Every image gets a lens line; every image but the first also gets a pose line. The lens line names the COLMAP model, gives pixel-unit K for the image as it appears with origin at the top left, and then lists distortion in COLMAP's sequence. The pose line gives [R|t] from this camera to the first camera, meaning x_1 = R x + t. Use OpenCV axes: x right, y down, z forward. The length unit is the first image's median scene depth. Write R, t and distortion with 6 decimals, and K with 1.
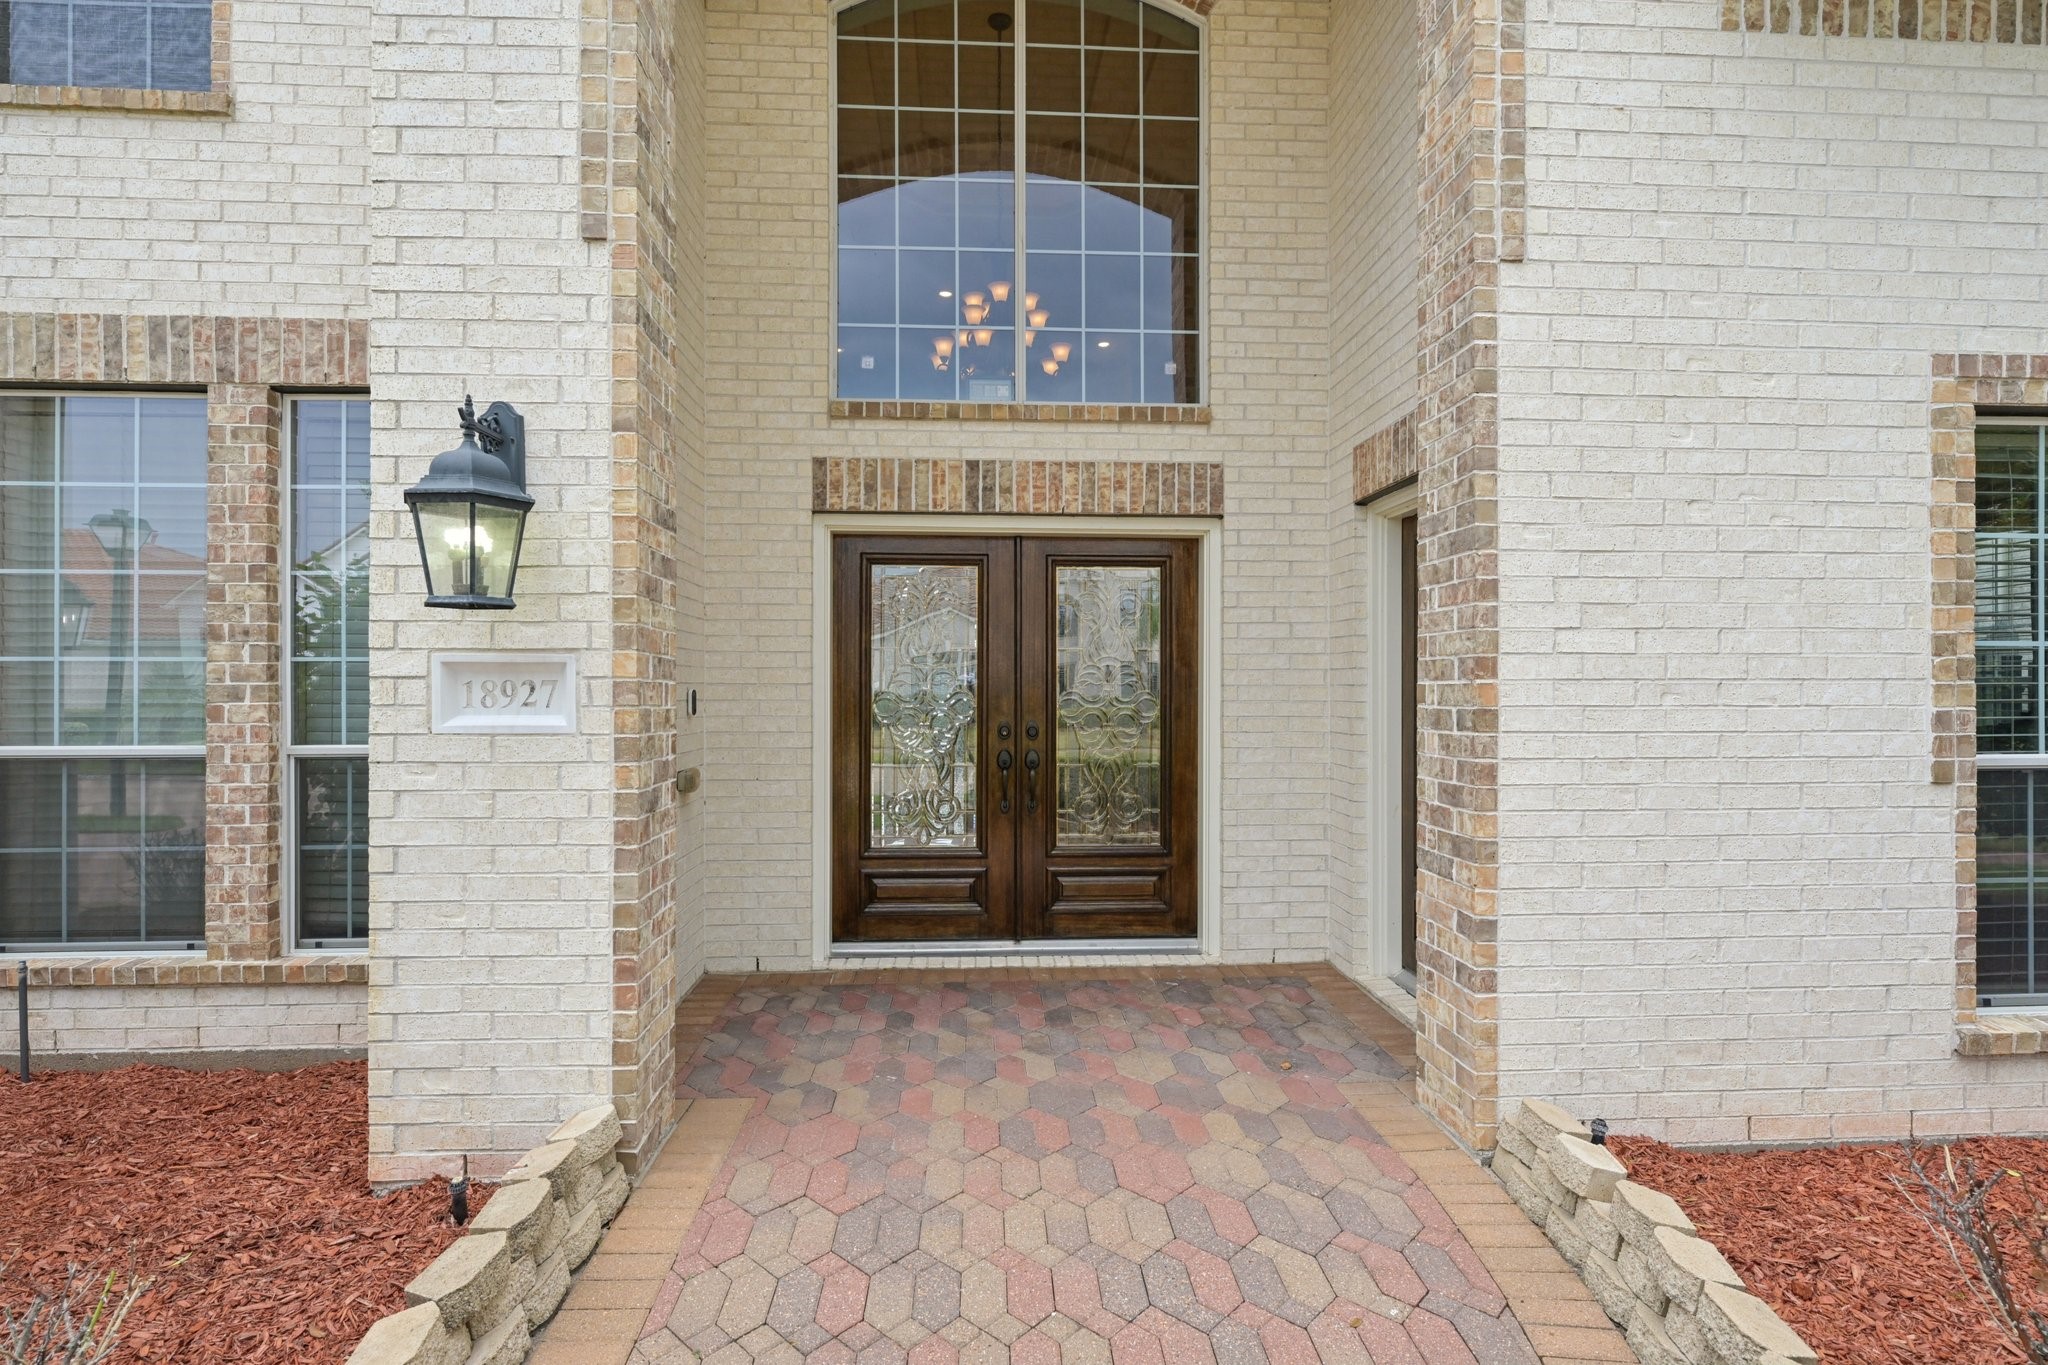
lens RADIAL K [[1065.6, 0, 1024.0], [0, 1065.6, 682.5], [0, 0, 1]] dist [-0.001950, -0.000324]
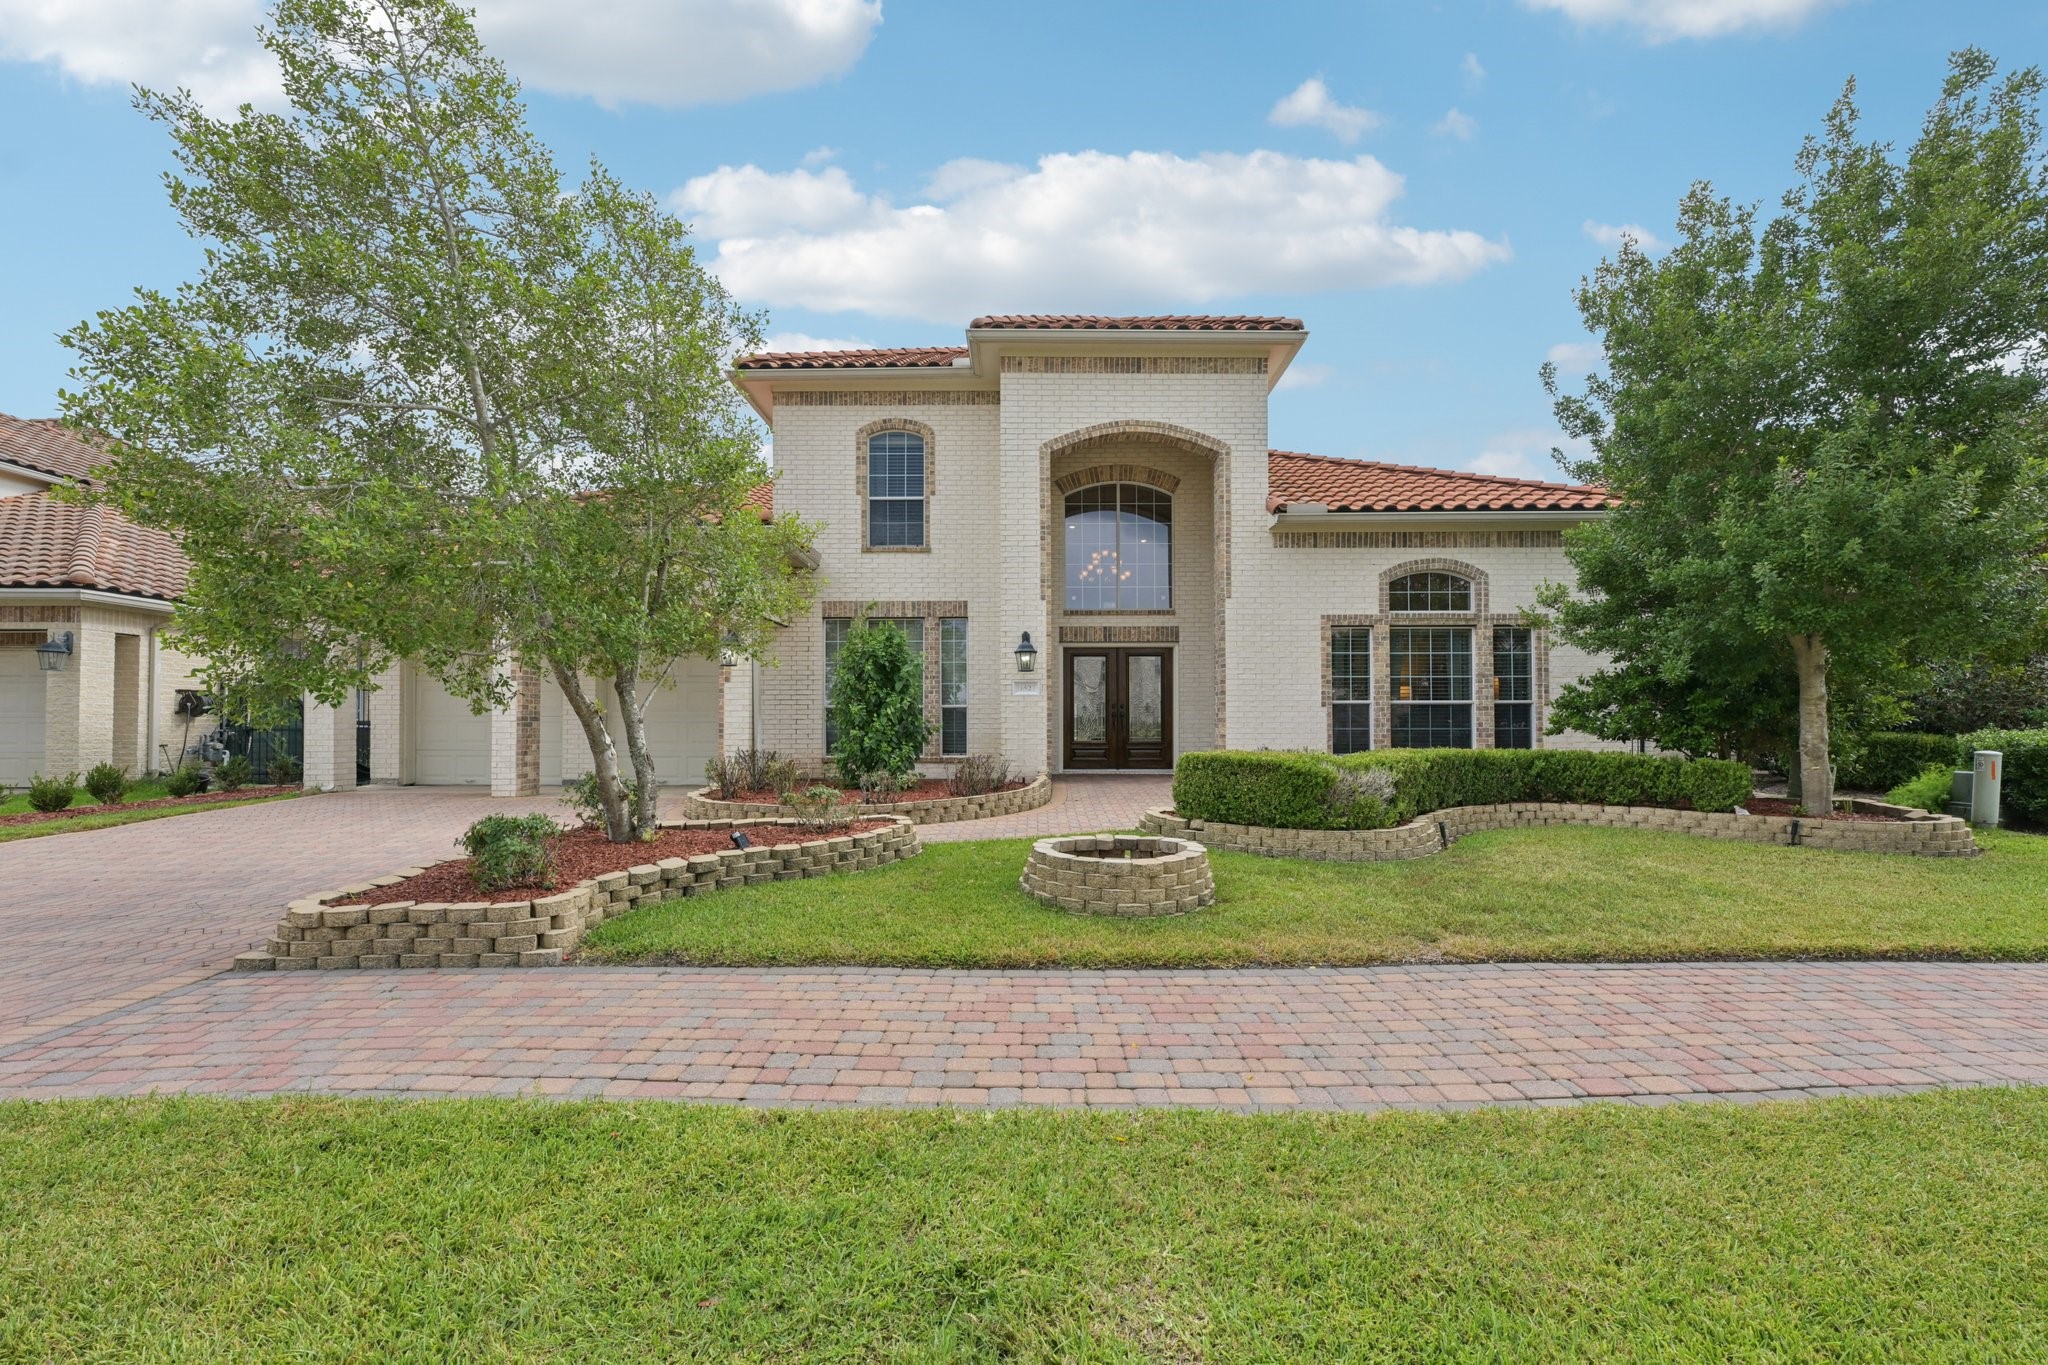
lens RADIAL K [[828.0, 0, 1024.0], [0, 828.0, 682.5], [0, 0, 1]] dist [-0.000890, 0.000055]
pose [[0.997532, -0.005651, -0.069991, -0.134804], [0.002278, 0.998837, -0.048168, 0.109506], [0.070182, 0.047890, 0.996384, -1.832340]]
